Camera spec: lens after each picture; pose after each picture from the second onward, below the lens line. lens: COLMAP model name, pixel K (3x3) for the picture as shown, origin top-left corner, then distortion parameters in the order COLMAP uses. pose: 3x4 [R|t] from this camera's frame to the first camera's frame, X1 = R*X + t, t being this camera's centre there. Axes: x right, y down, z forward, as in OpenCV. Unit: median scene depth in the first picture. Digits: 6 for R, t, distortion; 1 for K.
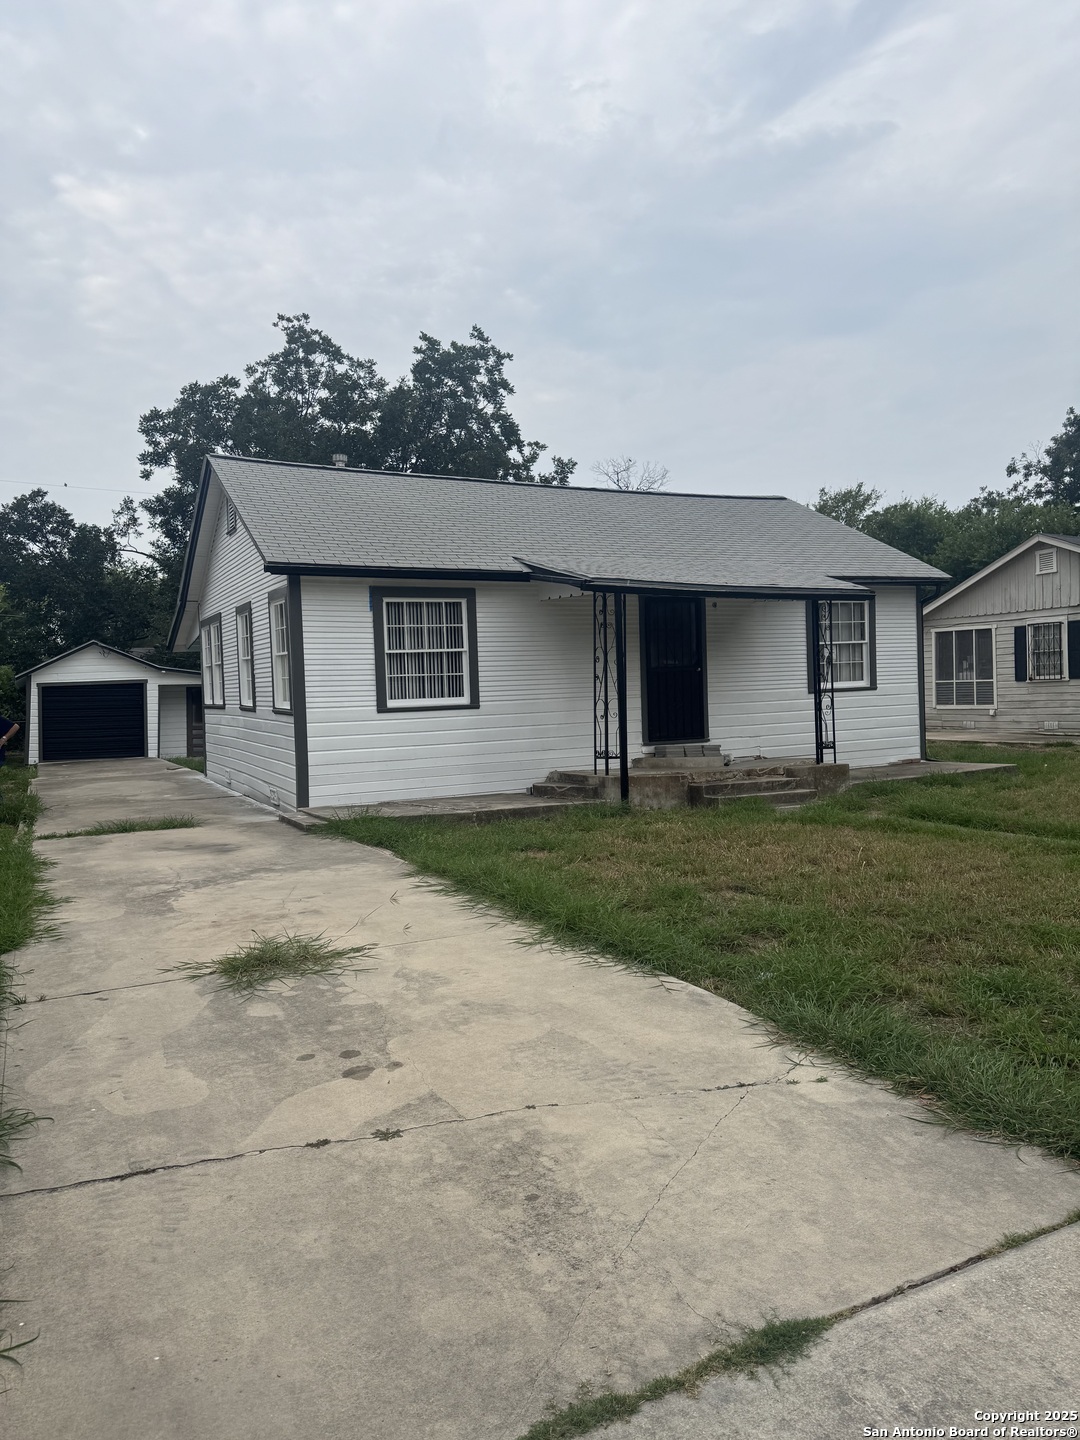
lens RADIAL K [[1025.7, 0, 540.0], [0, 1025.7, 720.0], [0, 0, 1]] dist [0.087044, -0.115266]
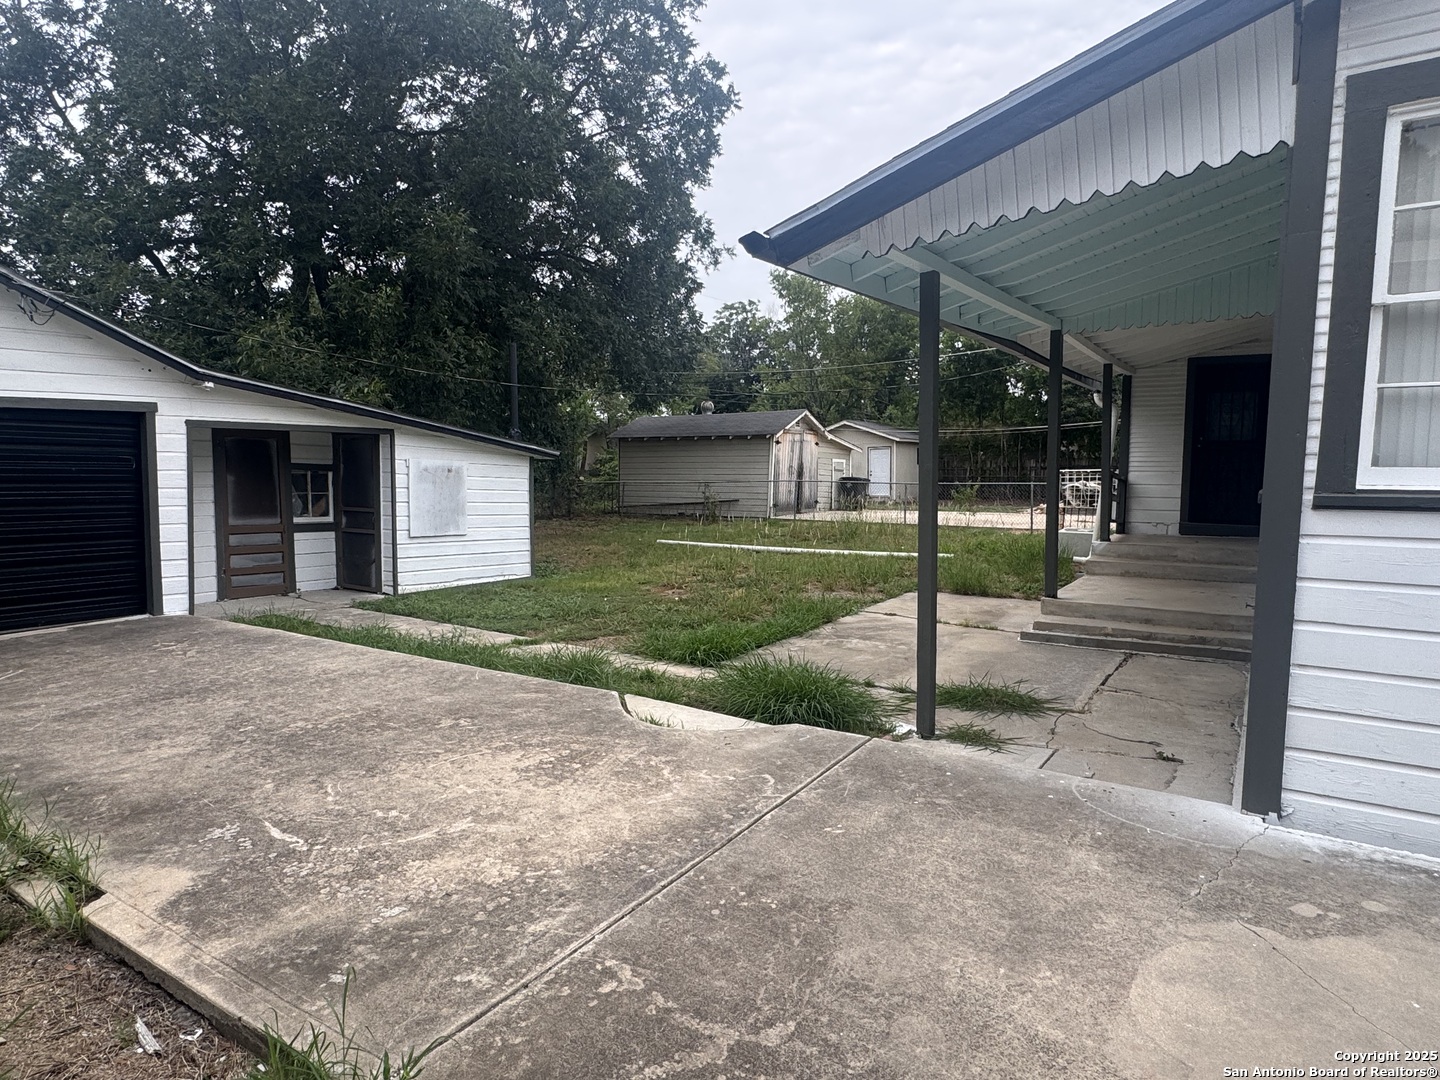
lens RADIAL K [[854.5, 0, 718.2], [0, 854.5, 543.4], [0, 0, 1]] dist [-0.002466, 0.001962]
pose [[0.862499, -0.015813, 0.505812, -0.588991], [-0.012362, 0.998555, 0.052298, -0.013479], [-0.505908, -0.051360, 0.861057, 1.051047]]
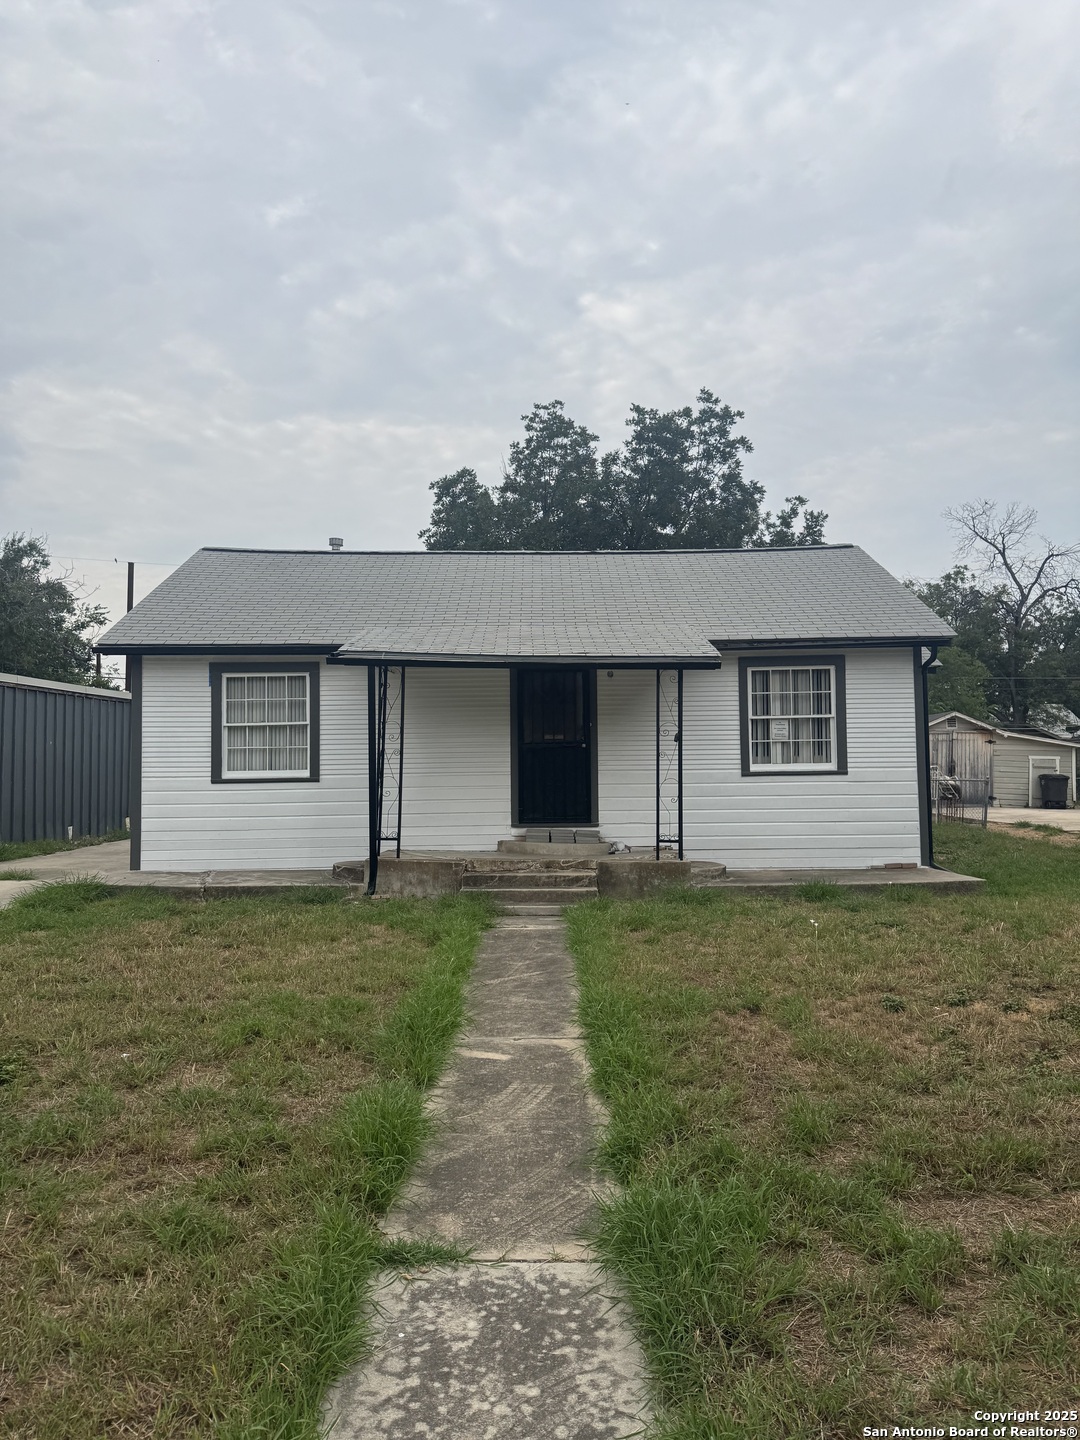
lens RADIAL K [[1025.7, 0, 540.0], [0, 1025.7, 720.0], [0, 0, 1]] dist [0.087044, -0.115266]
pose [[0.897611, 0.005861, -0.440750, 0.479012], [-0.033597, 0.997913, -0.055152, -0.019514], [0.439507, 0.064312, 0.895934, 0.161324]]
